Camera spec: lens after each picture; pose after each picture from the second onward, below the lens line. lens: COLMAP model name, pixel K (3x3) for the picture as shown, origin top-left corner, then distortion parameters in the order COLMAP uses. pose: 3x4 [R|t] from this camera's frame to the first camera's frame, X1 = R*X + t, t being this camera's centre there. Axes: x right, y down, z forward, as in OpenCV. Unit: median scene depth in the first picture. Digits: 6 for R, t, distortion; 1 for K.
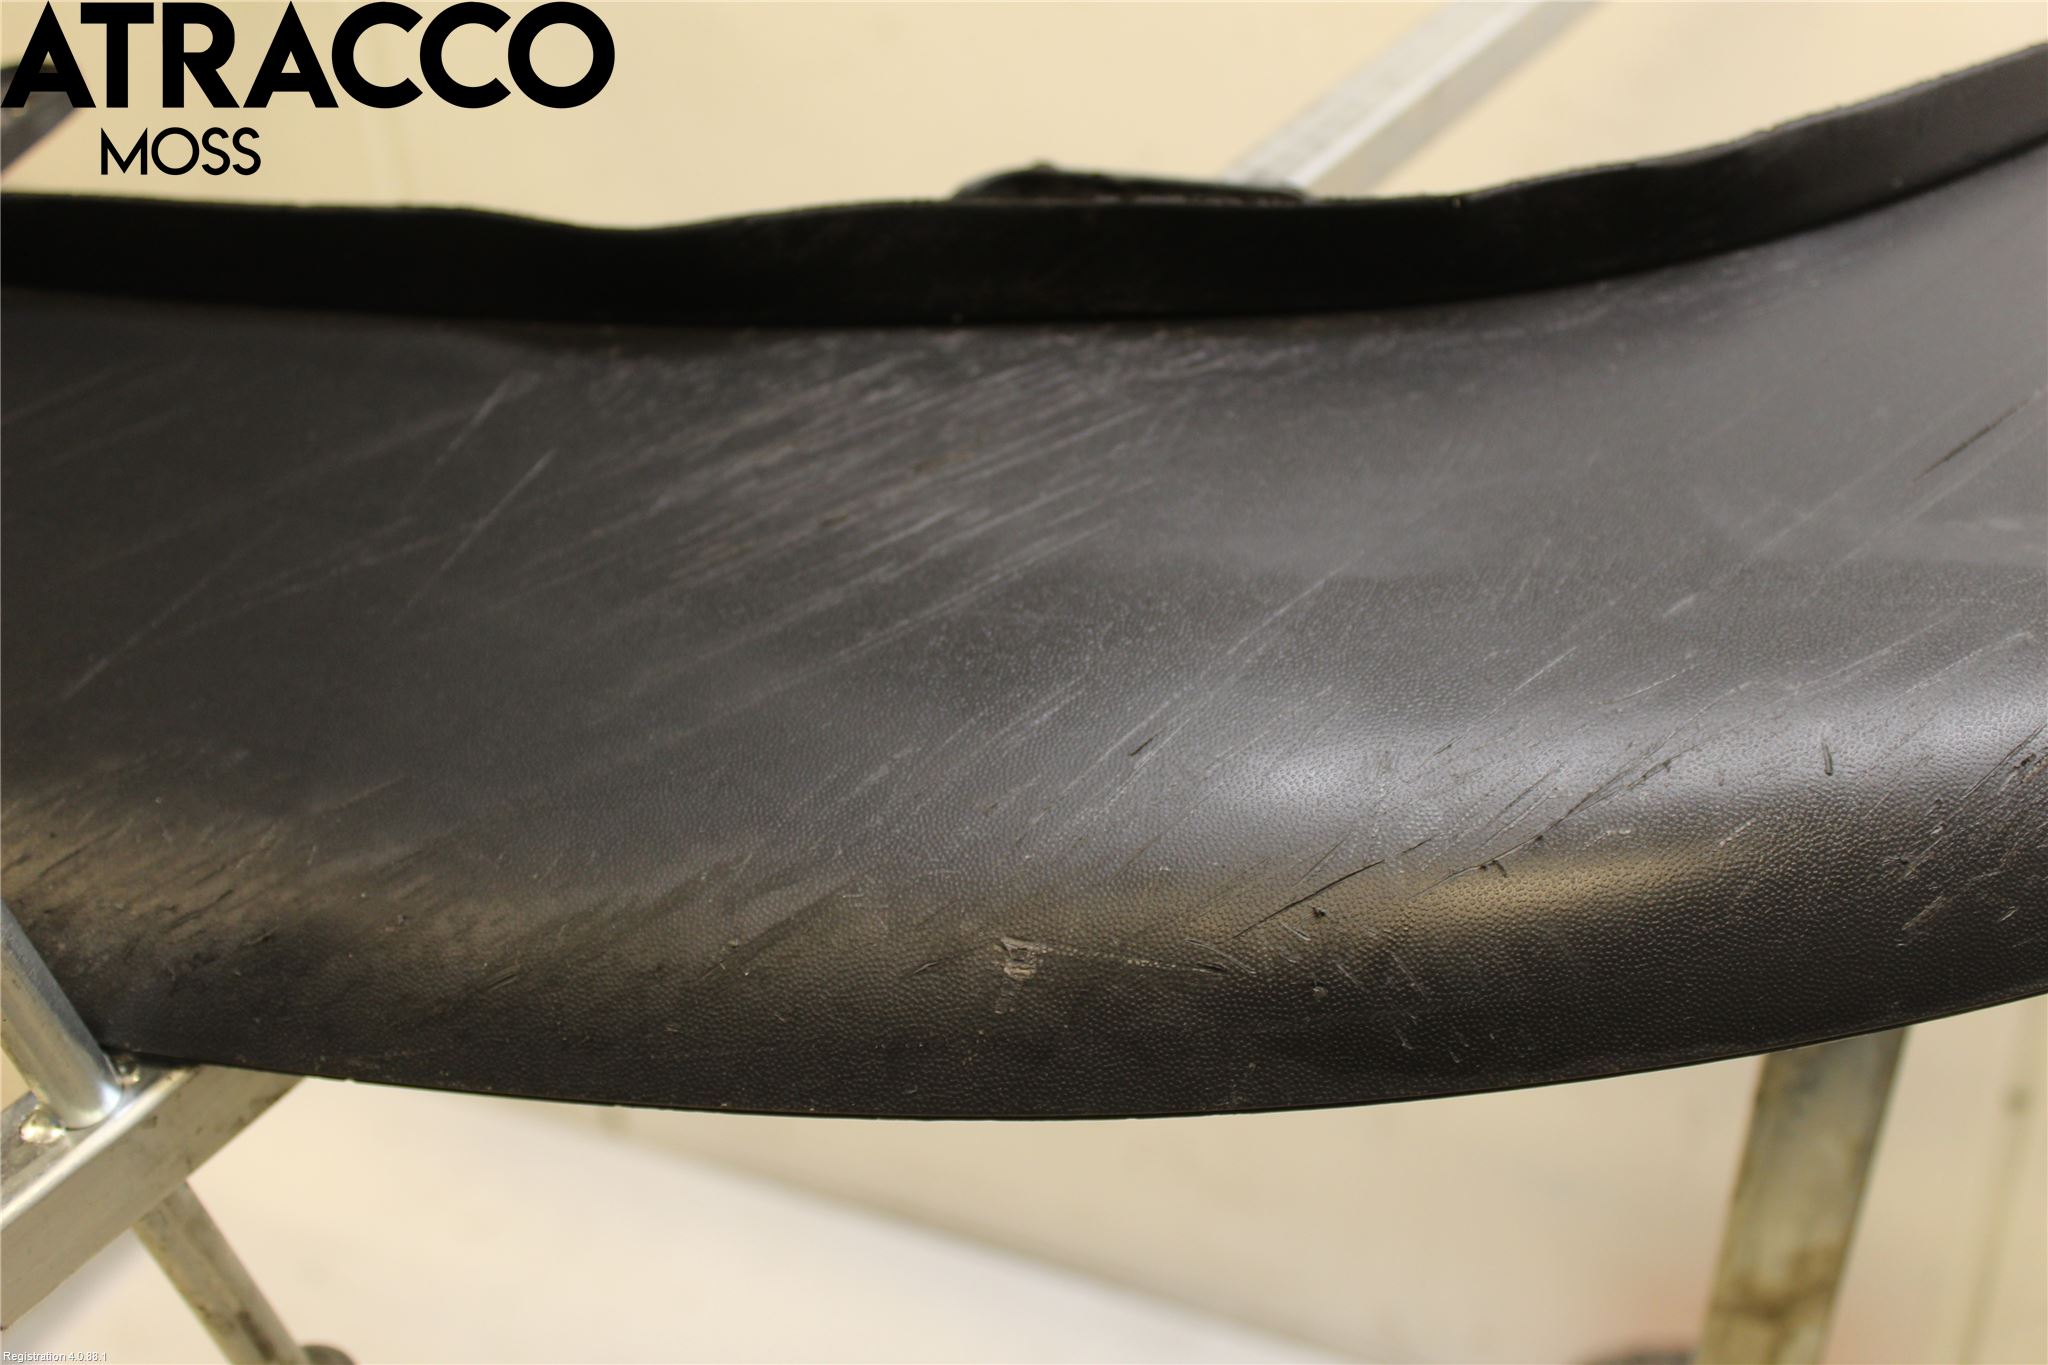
lens RADIAL K [[1921.2, 0, 1024.0], [0, 1921.2, 682.5], [0, 0, 1]] dist [-0.058155, 0.008620]
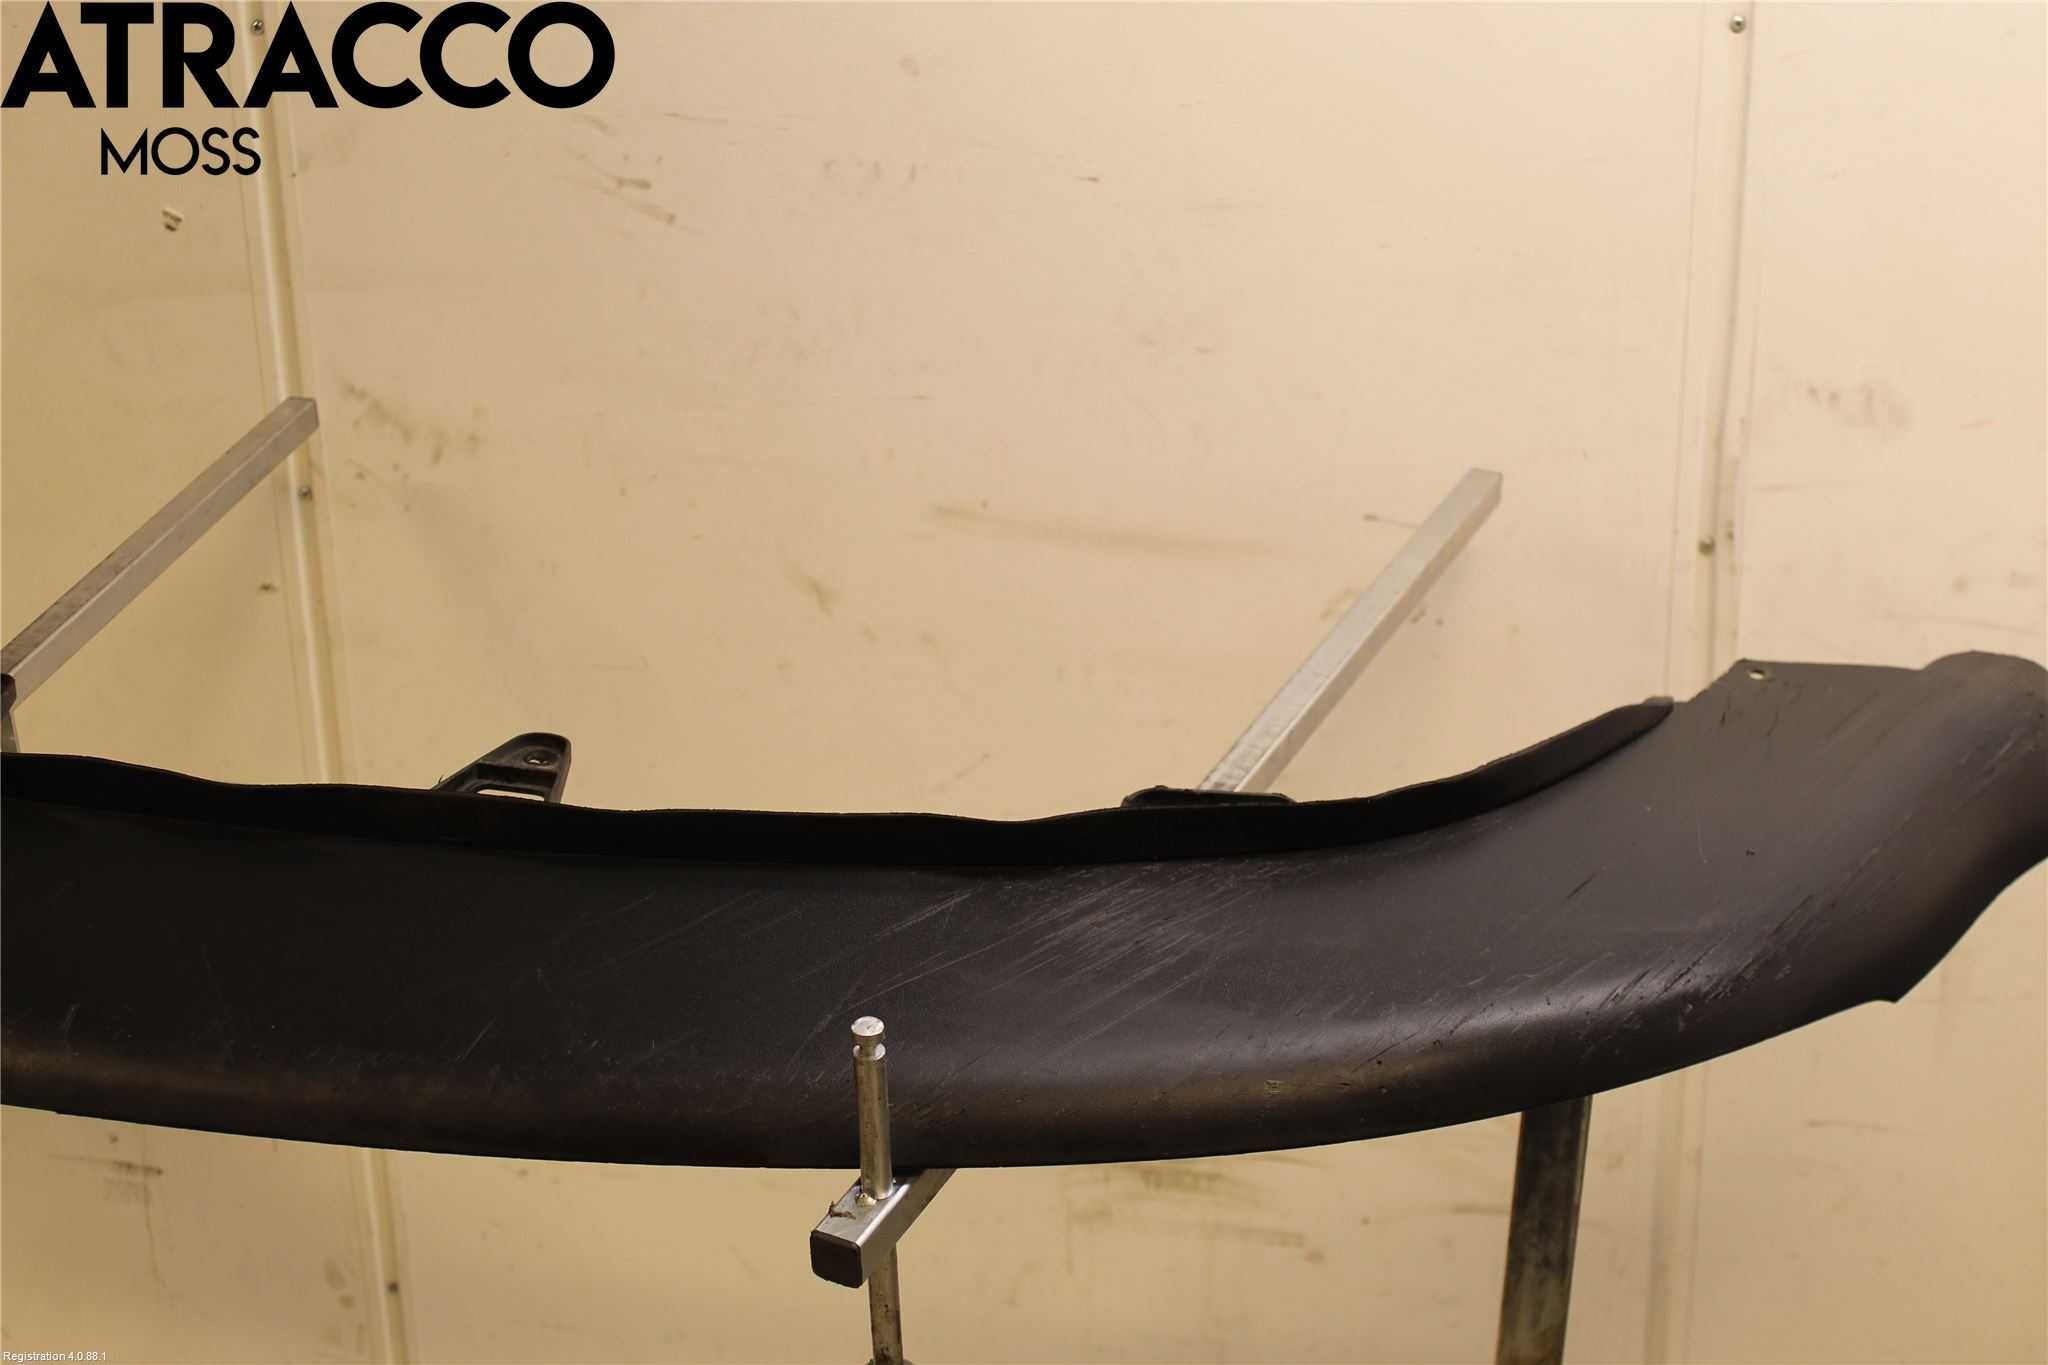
lens RADIAL K [[2732.8, 0, 1024.0], [0, 2732.8, 682.5], [0, 0, 1]] dist [-0.120398, 0.334271]
pose [[0.966348, -0.016271, 0.256721, -1.028343], [0.086592, 0.960329, -0.265086, 0.457852], [-0.242224, 0.278396, 0.929421, -2.036299]]
